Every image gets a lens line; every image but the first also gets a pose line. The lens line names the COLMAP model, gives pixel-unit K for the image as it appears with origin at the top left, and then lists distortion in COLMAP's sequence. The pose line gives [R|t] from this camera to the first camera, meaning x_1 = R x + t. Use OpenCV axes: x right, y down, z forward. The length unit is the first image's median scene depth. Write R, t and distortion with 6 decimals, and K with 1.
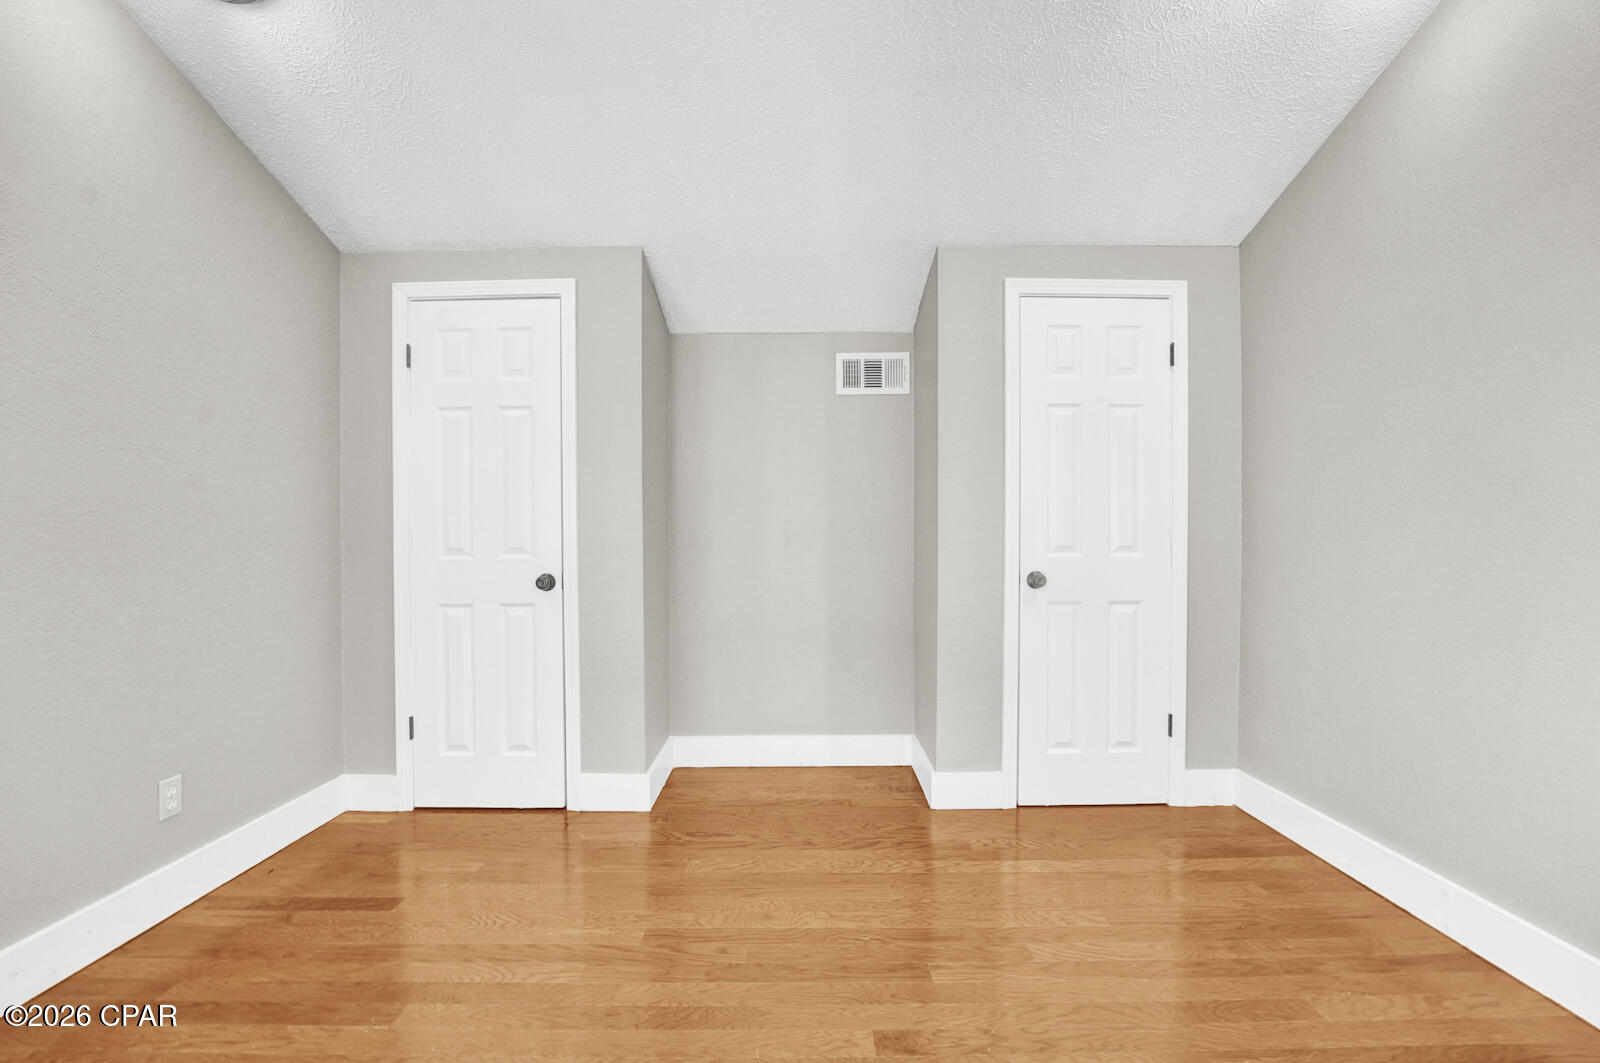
lens RADIAL K [[668.5, 0, 799.3], [0, 668.5, 534.1], [0, 0, 1]] dist [-0.032635, 0.005037]
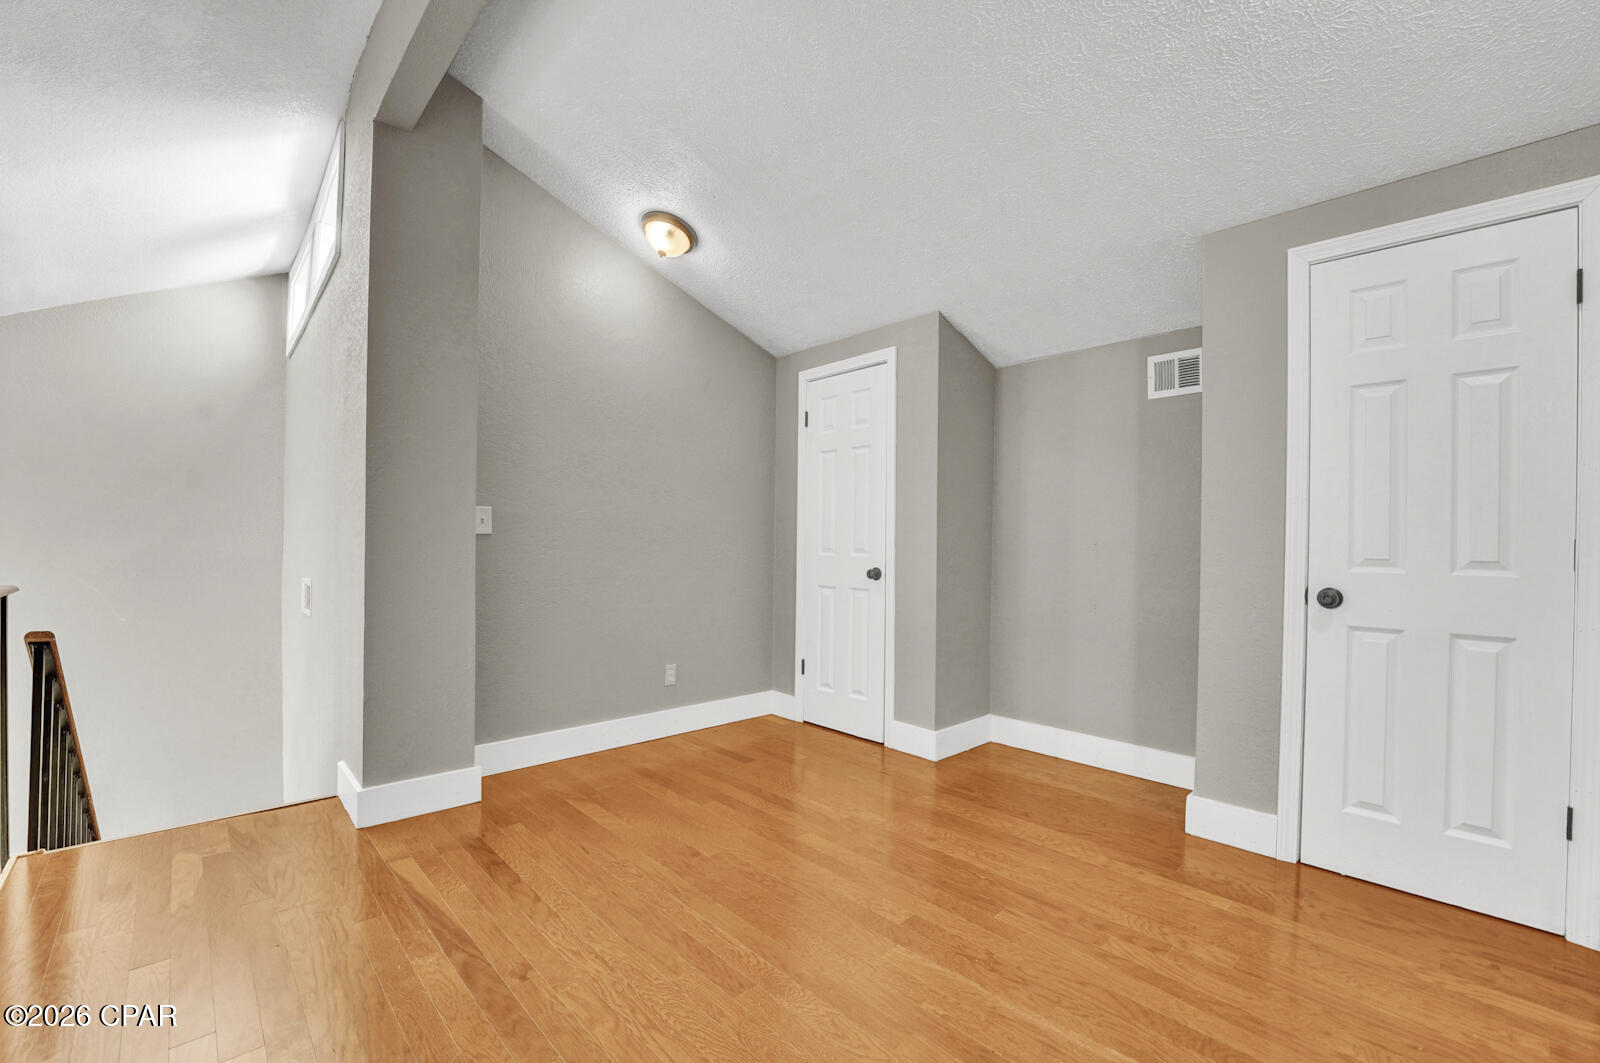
lens RADIAL K [[668.5, 0, 792.3], [0, 668.5, 527.6], [0, 0, 1]] dist [-0.032635, 0.005037]
pose [[0.683058, -0.002439, -0.730360, 0.497337], [-0.009942, 0.999871, -0.012637, -0.003282], [0.730296, 0.015893, 0.682946, -0.056842]]
